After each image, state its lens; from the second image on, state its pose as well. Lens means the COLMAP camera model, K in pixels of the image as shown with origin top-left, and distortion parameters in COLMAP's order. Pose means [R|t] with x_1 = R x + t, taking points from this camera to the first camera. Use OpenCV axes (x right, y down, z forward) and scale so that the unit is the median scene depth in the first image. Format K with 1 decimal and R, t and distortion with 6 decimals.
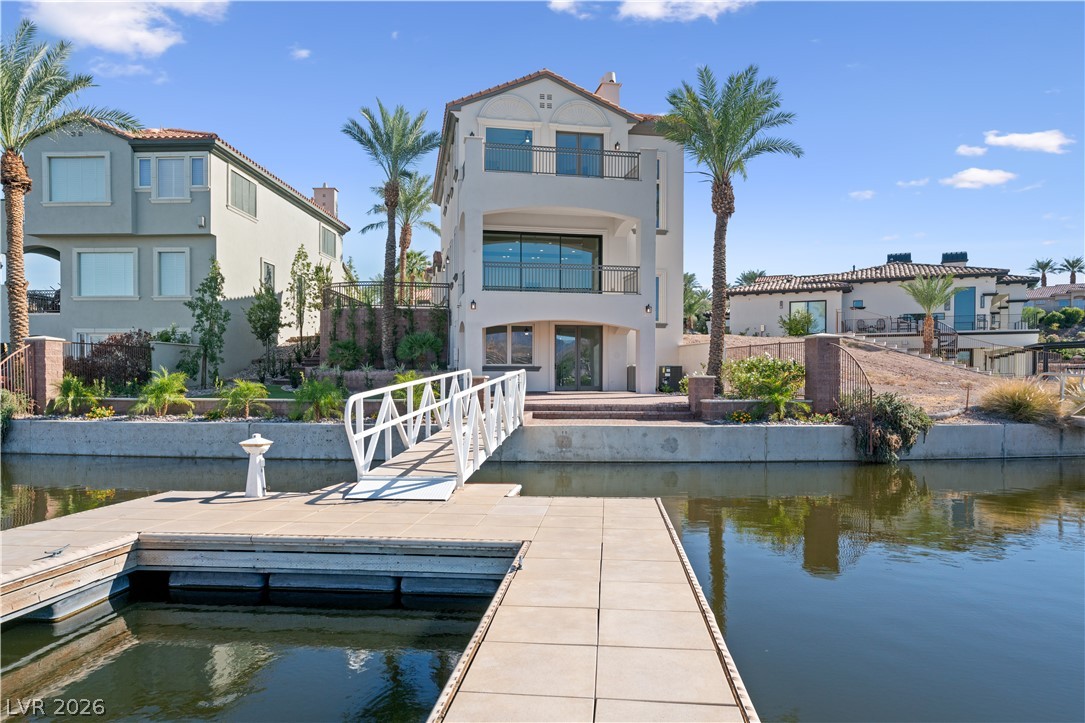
lens RADIAL K [[703.9, 0, 542.9], [0, 703.9, 378.2], [0, 0, 1]] dist [0.010975, 0.001349]
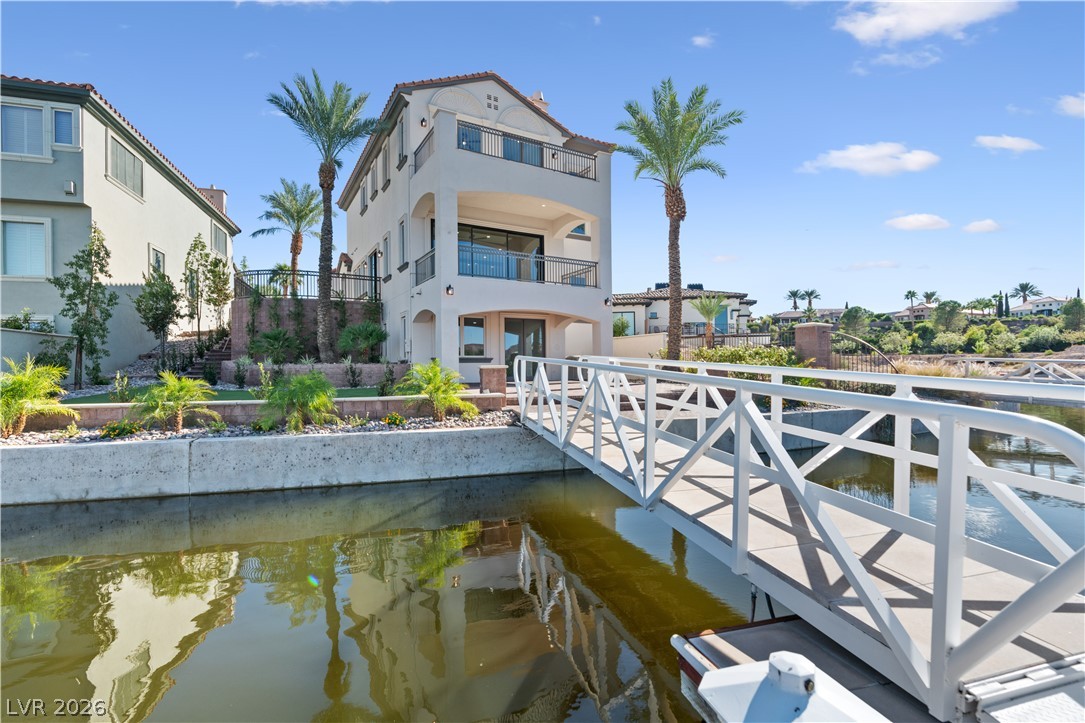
lens RADIAL K [[486.6, 0, 543.7], [0, 486.6, 366.1], [0, 0, 1]] dist [-0.012363, 0.006209]
pose [[0.940269, -0.012453, 0.340205, -0.169199], [0.016439, 0.999826, -0.008836, 0.002687], [-0.340036, 0.013900, 0.940310, 0.302874]]
